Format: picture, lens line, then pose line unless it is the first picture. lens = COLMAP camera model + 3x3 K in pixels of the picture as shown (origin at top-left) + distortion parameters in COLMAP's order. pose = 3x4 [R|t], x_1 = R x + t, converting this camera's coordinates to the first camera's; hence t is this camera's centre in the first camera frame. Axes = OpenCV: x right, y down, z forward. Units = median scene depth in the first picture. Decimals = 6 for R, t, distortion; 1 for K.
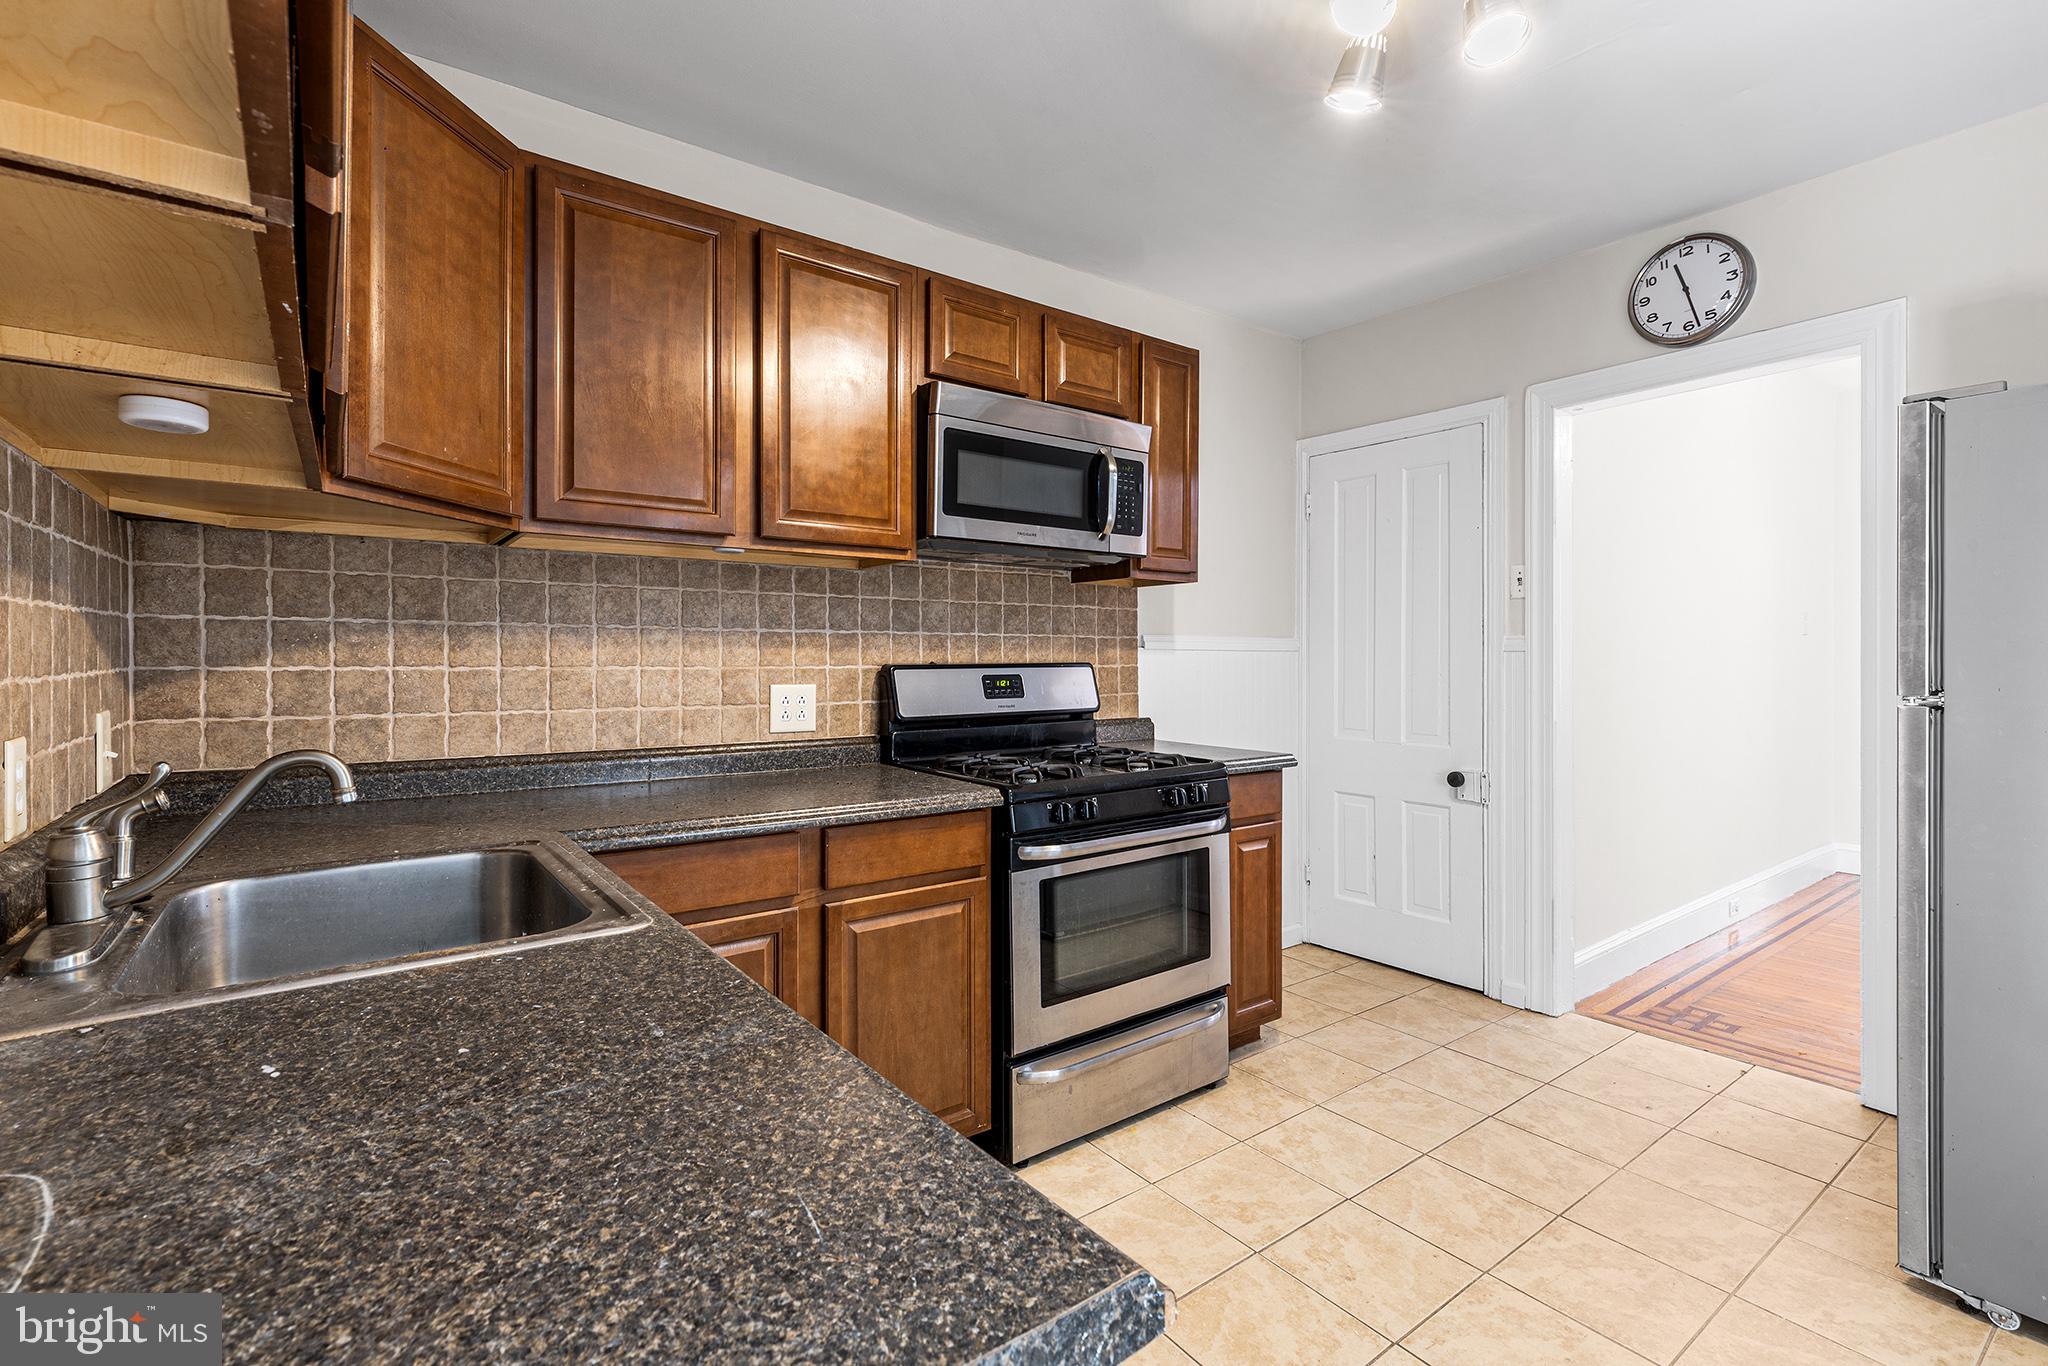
lens RADIAL K [[935.2, 0, 1022.1], [0, 935.2, 668.5], [0, 0, 1]] dist [0.005139, -0.000237]
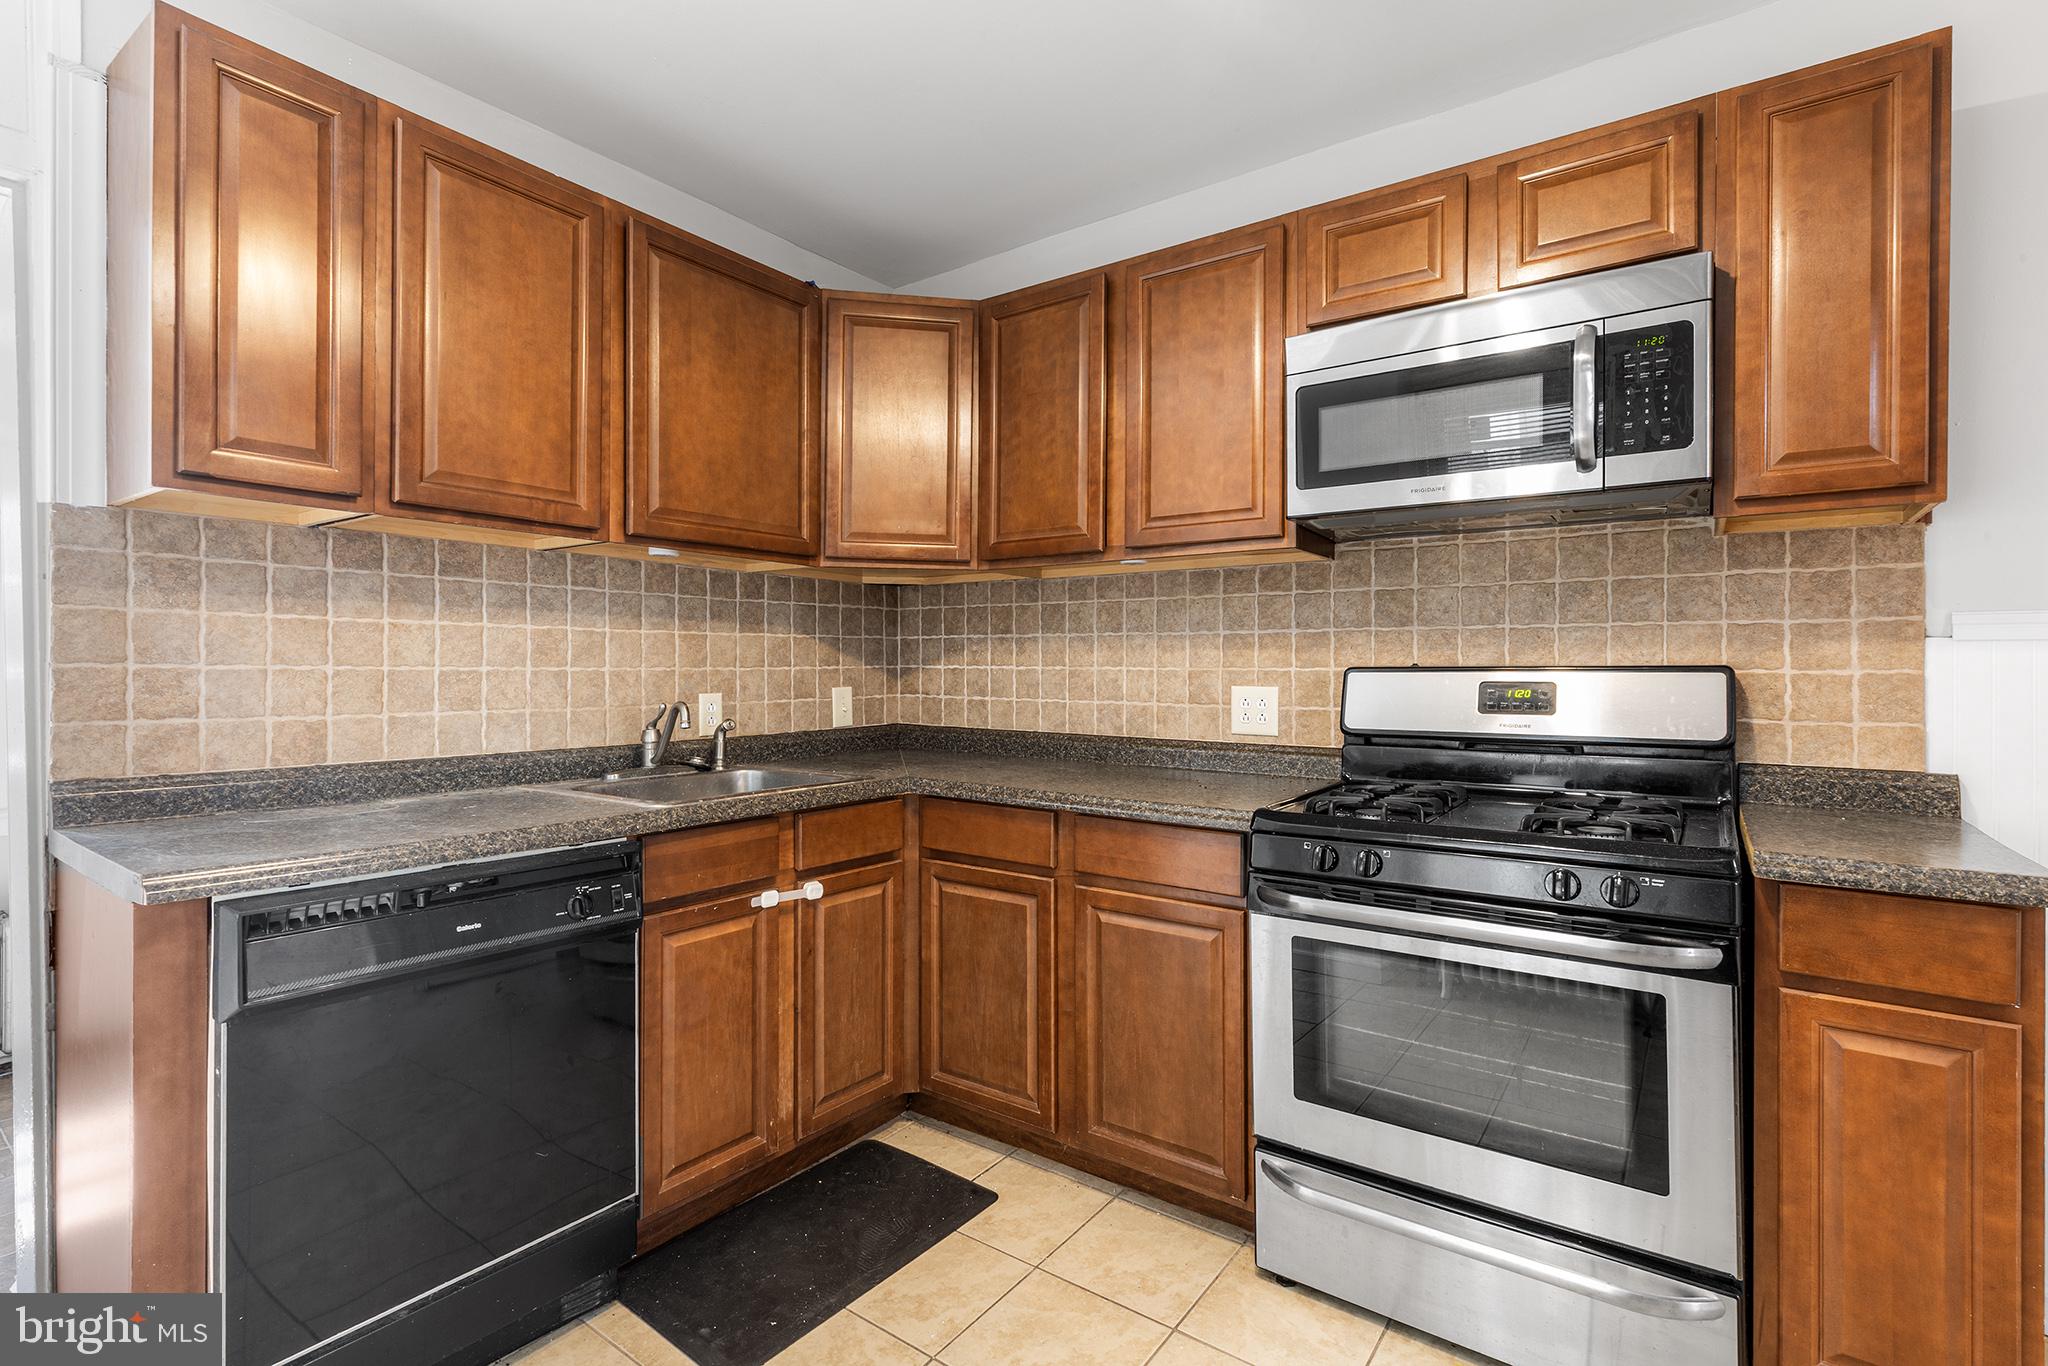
lens RADIAL K [[935.2, 0, 1026.7], [0, 935.2, 677.4], [0, 0, 1]] dist [0.005139, -0.000237]
pose [[0.299619, 0.009635, -0.954010, 0.624687], [-0.014018, 0.999886, 0.005696, 0.005448], [0.953956, 0.011667, 0.299720, 0.481094]]
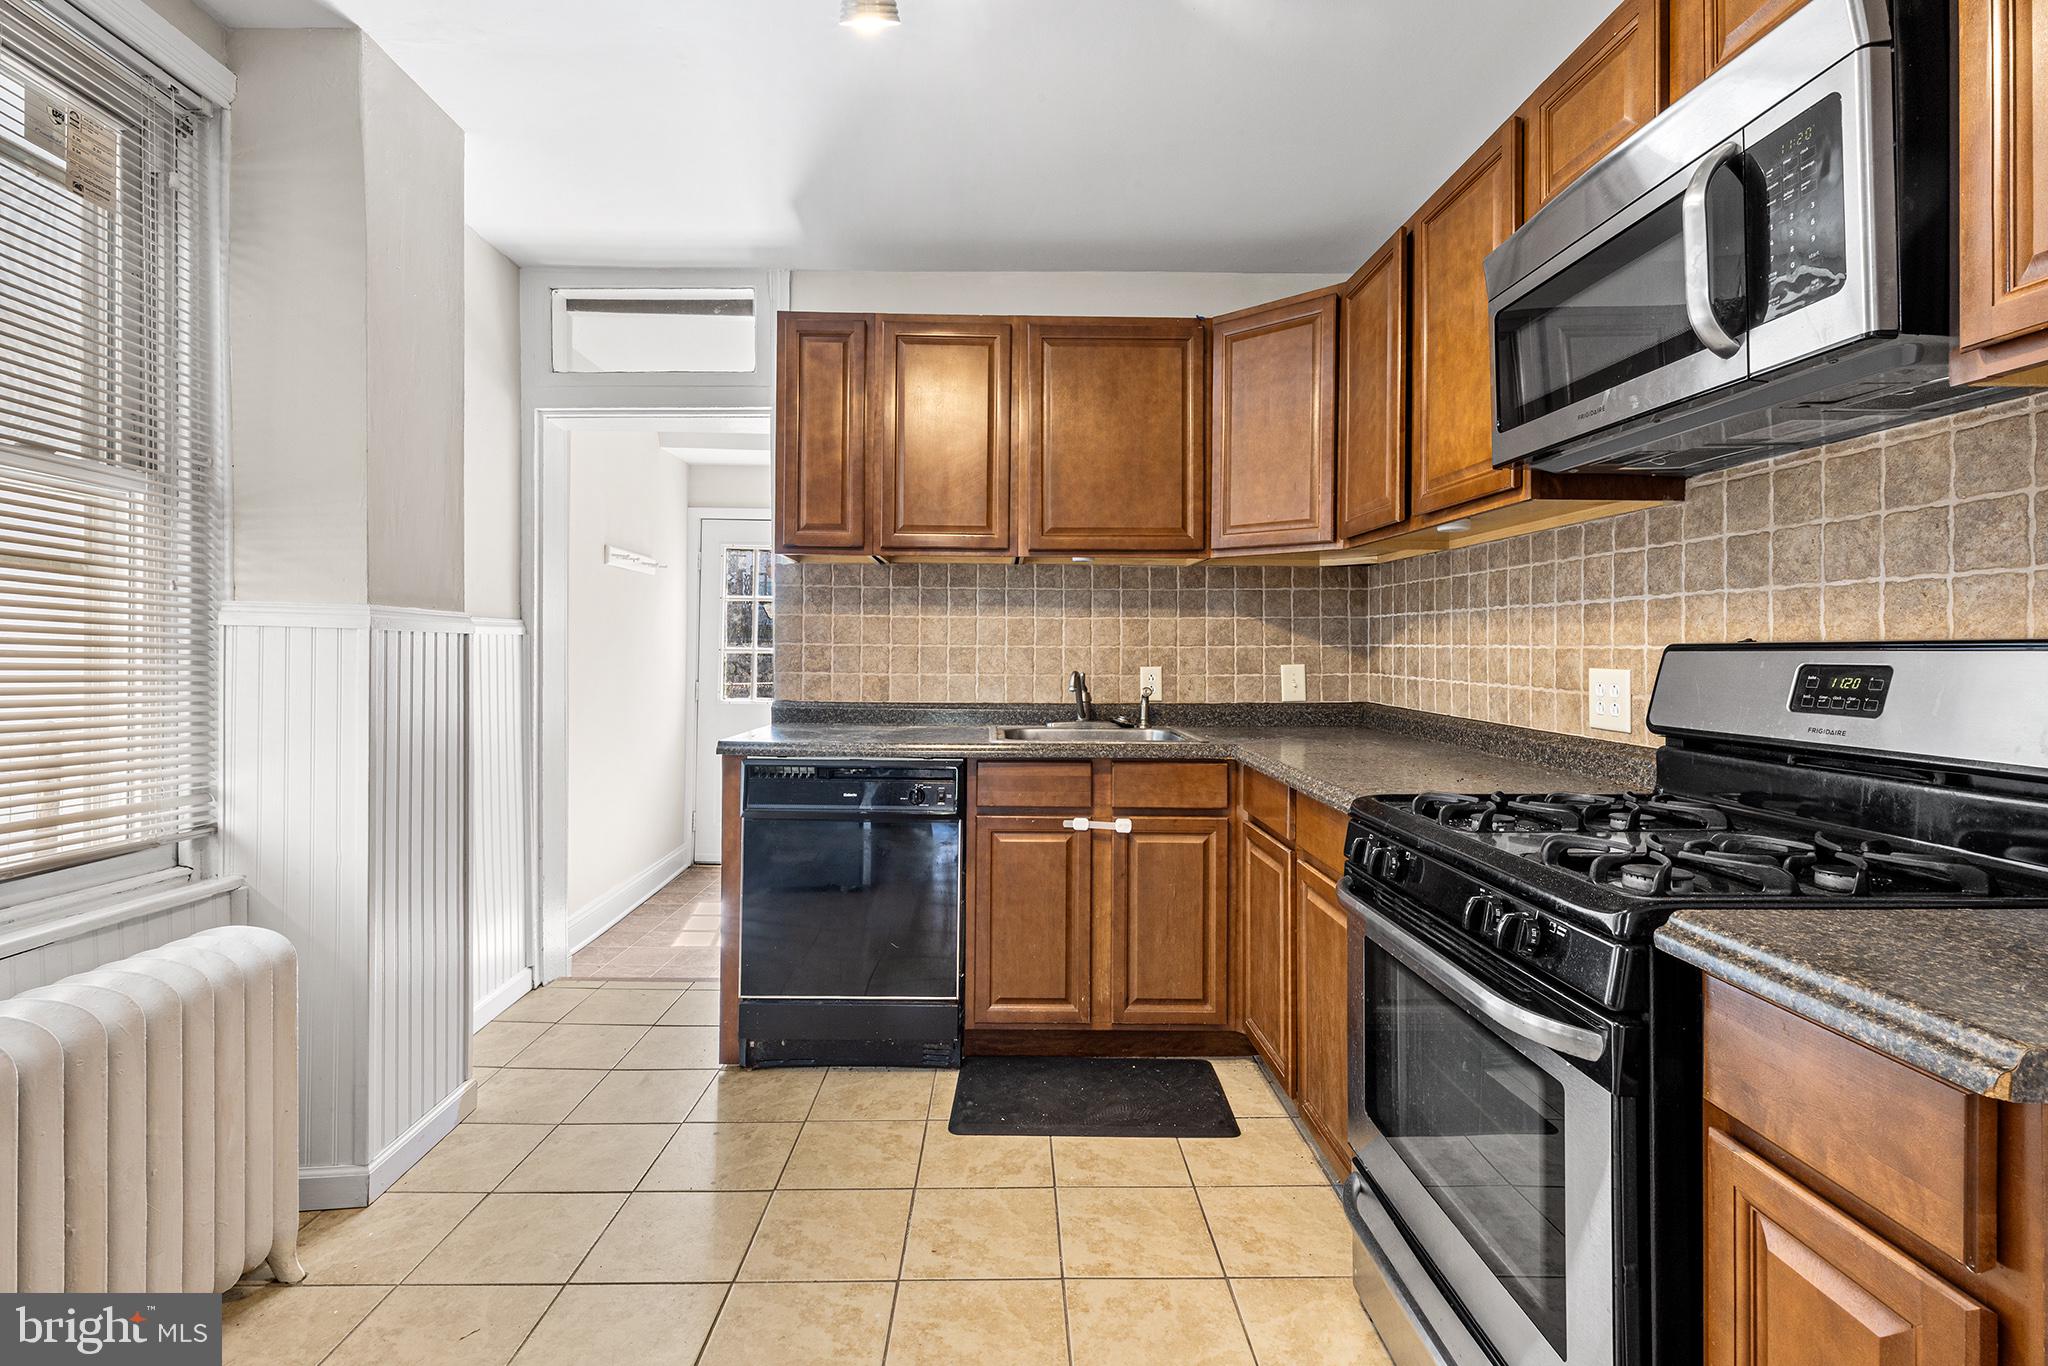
lens RADIAL K [[935.2, 0, 1028.9], [0, 935.2, 651.4], [0, 0, 1]] dist [0.005139, -0.000237]
pose [[-0.570564, 0.000471, -0.821253, 0.679529], [-0.015103, 0.999825, 0.011067, 0.001233], [0.821114, 0.018718, -0.570457, 1.055783]]
